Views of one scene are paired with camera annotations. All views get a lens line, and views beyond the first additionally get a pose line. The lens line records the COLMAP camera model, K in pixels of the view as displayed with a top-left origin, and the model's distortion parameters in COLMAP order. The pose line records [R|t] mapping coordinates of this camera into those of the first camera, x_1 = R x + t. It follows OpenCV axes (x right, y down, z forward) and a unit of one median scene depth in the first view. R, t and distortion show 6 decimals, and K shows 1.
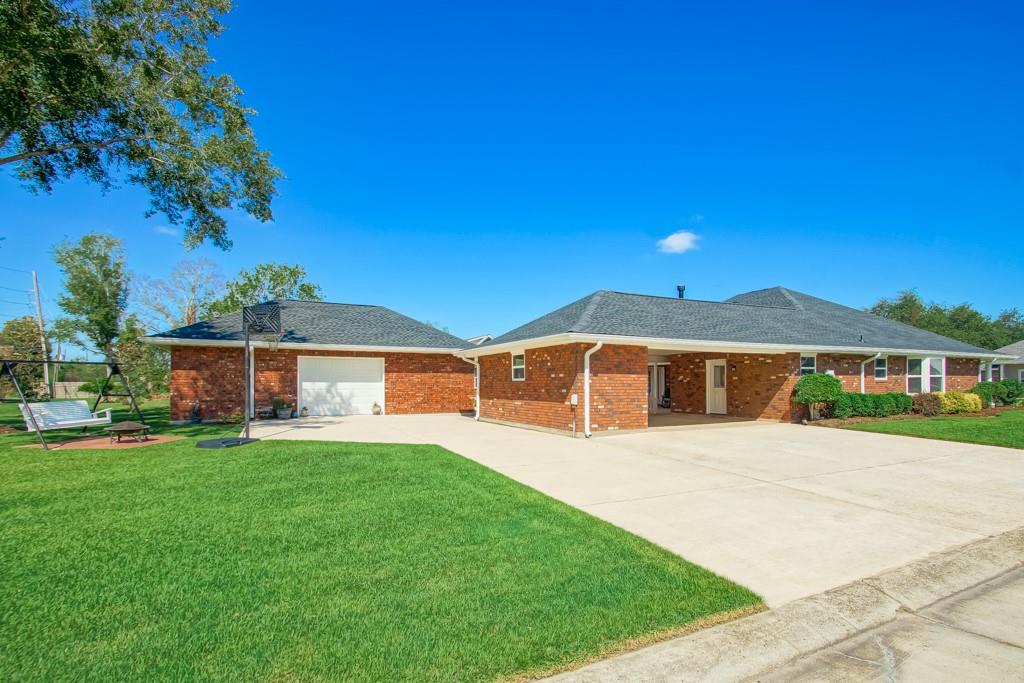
lens RADIAL K [[469.1, 0, 510.3], [0, 469.1, 373.3], [0, 0, 1]] dist [-0.001594, -0.000310]
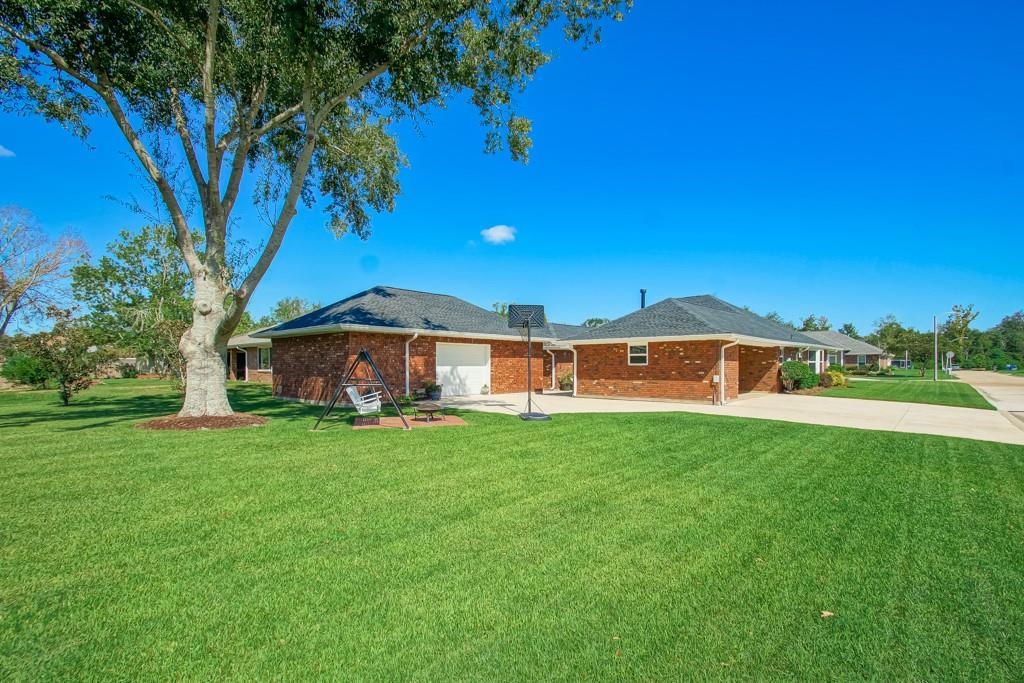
lens RADIAL K [[457.3, 0, 506.4], [0, 457.3, 365.6], [0, 0, 1]] dist [0.001210, -0.000147]
pose [[0.937102, -0.000253, 0.349055, -0.687836], [-0.008988, 0.999651, 0.024854, -0.010460], [-0.348939, -0.026427, 0.936773, -0.064724]]
